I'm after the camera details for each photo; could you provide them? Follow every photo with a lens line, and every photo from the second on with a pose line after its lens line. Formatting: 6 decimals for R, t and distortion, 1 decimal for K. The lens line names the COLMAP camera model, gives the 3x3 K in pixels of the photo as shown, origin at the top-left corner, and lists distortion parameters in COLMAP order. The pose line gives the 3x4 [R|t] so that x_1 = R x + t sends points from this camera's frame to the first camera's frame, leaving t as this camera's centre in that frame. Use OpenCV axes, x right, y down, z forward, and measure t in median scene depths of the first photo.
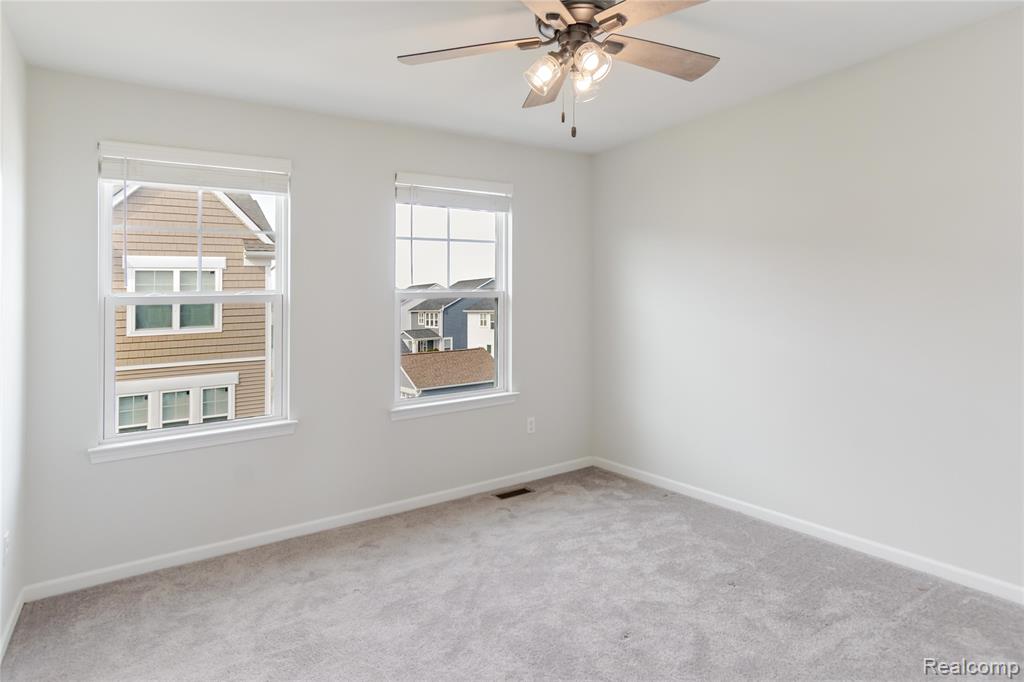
lens RADIAL K [[569.8, 0, 512.0], [0, 569.8, 316.1], [0, 0, 1]] dist [0.001061, 0.001091]
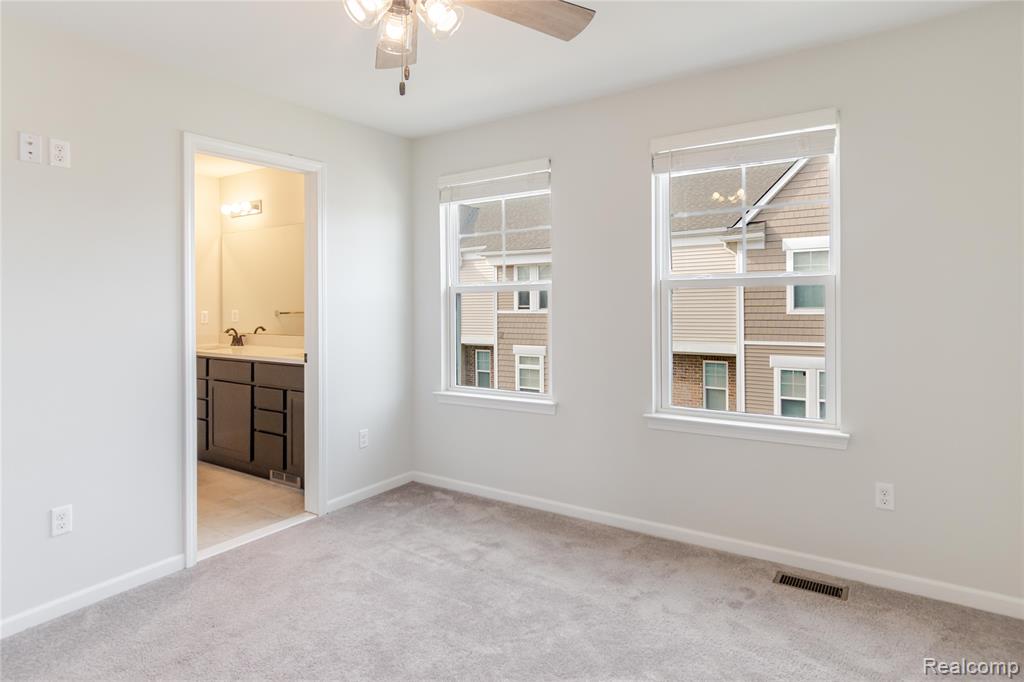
lens RADIAL K [[571.4, 0, 512.5], [0, 571.4, 301.2], [0, 0, 1]] dist [0.002672, 0.000823]
pose [[0.387001, 0.027764, -0.921661, 0.434731], [-0.015279, 0.999602, 0.023697, -0.023115], [0.921953, 0.004911, 0.387272, 0.399873]]
